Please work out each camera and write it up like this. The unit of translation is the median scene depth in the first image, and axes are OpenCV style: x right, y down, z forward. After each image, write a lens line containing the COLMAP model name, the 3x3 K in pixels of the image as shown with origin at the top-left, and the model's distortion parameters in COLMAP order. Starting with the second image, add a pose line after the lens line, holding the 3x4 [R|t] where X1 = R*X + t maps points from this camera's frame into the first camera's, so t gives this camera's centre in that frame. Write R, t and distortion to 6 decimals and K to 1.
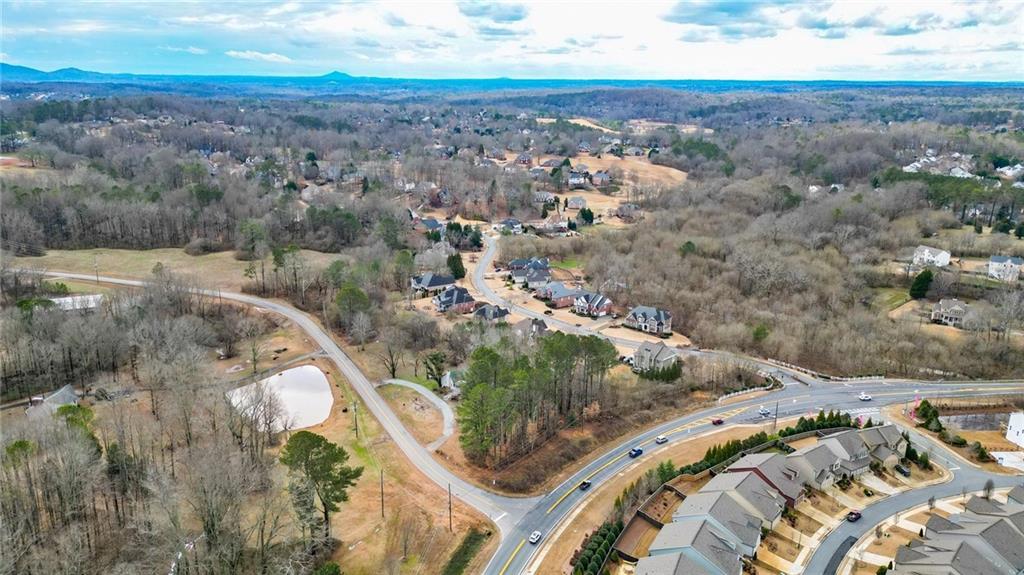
lens RADIAL K [[711.7, 0, 512.0], [0, 711.7, 287.5], [0, 0, 1]] dist [0.091640, -0.103251]
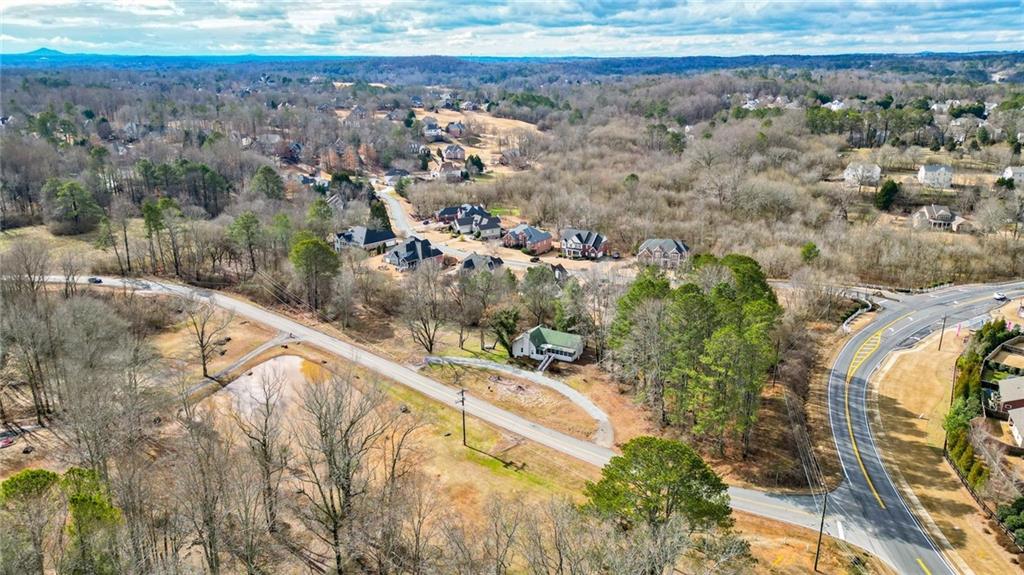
lens RADIAL K [[711.7, 0, 512.0], [0, 711.7, 287.5], [0, 0, 1]] dist [0.091640, -0.103251]
pose [[0.948755, -0.102643, 0.298877, -0.212995], [0.094284, 0.994647, 0.042293, 0.028976], [-0.301618, -0.011947, 0.953354, 0.235815]]
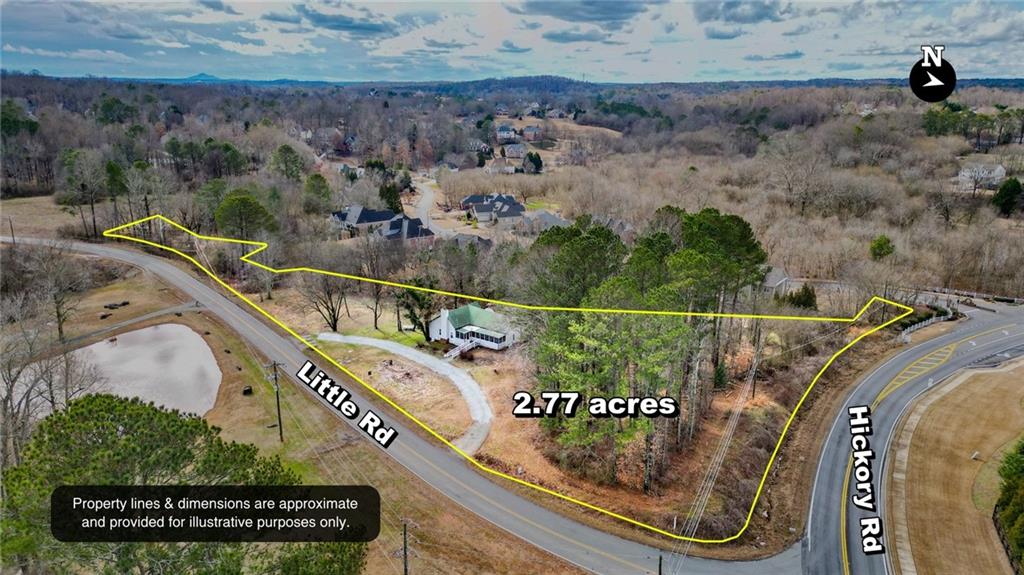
lens RADIAL K [[711.7, 0, 512.0], [0, 711.7, 287.5], [0, 0, 1]] dist [0.091640, -0.103251]
pose [[0.987343, -0.043015, 0.152653, -0.083568], [0.043949, 0.999030, -0.002747, 0.072217], [-0.152387, 0.009421, 0.988276, 0.319200]]
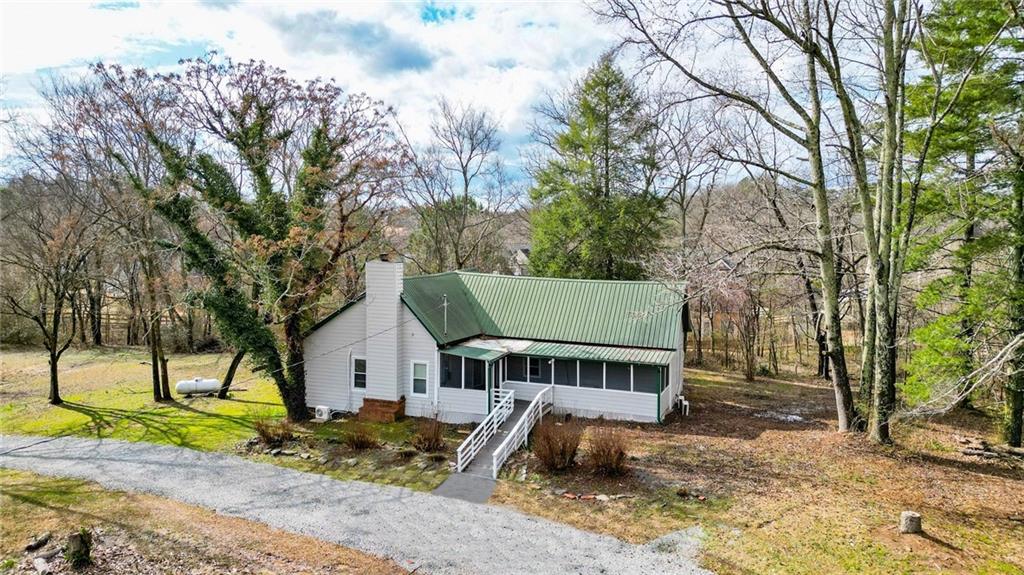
lens RADIAL K [[711.7, 0, 512.0], [0, 711.7, 287.5], [0, 0, 1]] dist [0.091640, -0.103251]
pose [[0.904200, -0.046861, 0.424532, -0.083649], [0.126955, 0.978526, -0.162386, 0.099331], [-0.407806, 0.200726, 0.890732, 0.615049]]
